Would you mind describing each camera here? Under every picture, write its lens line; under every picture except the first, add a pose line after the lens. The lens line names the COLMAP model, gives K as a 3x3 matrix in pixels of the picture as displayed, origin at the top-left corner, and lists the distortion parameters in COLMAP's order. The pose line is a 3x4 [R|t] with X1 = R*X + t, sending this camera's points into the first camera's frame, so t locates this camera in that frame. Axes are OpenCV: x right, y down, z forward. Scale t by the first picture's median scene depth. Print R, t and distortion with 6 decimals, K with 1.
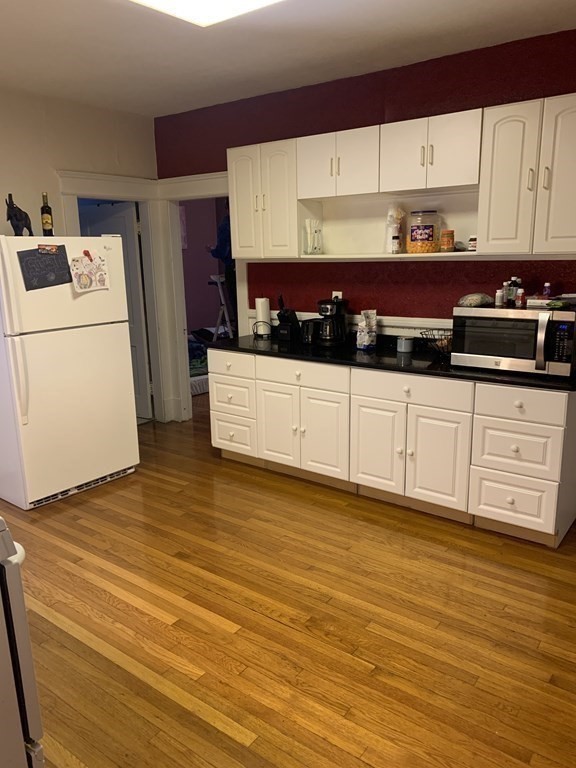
lens RADIAL K [[585.4, 0, 285.9], [0, 585.4, 383.1], [0, 0, 1]] dist [0.015099, -0.015129]
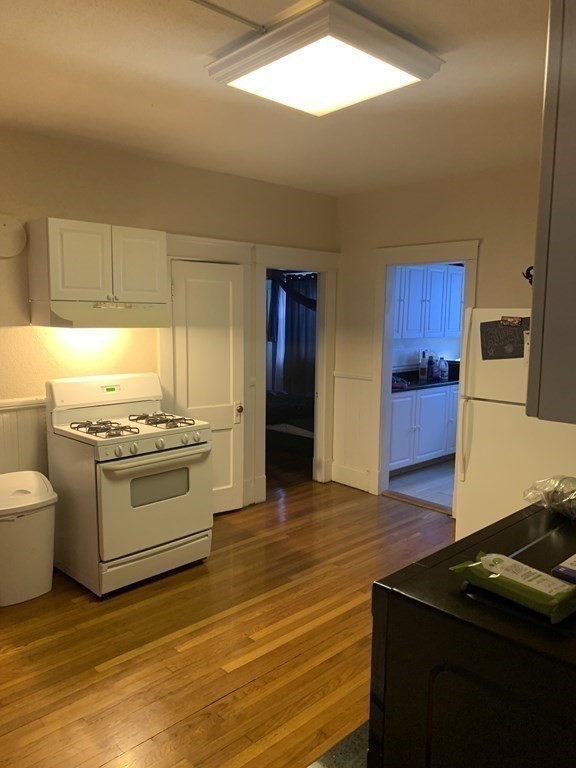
lens RADIAL K [[585.4, 0, 285.7], [0, 585.4, 387.0], [0, 0, 1]] dist [0.015099, -0.015129]
pose [[-0.163501, 0.129592, -0.977995, 0.738987], [-0.227705, 0.959610, 0.165224, -0.234081], [0.959905, 0.249709, -0.127389, 0.932054]]
